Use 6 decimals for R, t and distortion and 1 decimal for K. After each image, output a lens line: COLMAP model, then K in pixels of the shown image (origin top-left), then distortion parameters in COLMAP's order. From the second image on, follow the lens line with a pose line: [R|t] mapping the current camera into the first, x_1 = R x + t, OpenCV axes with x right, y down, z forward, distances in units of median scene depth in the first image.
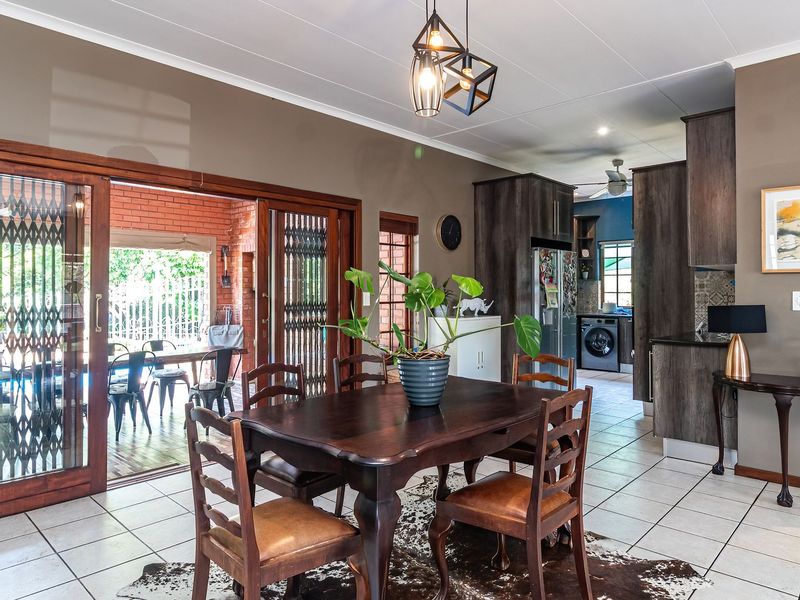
lens RADIAL K [[537.8, 0, 397.0], [0, 537.8, 296.8], [0, 0, 1]] dist [0.005093, 0.002217]
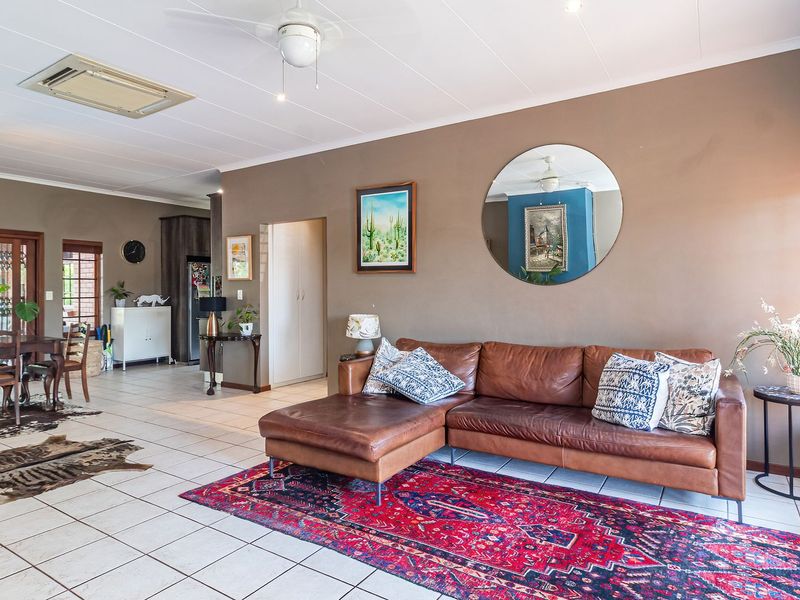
lens RADIAL K [[502.4, 0, 401.7], [0, 502.4, 294.6], [0, 0, 1]] dist [-0.002676, -0.011583]
pose [[0.982251, -0.004705, 0.187510, 0.606546], [0.004928, 0.999988, -0.000721, 0.007101], [-0.187505, 0.001632, 0.982262, -0.563324]]
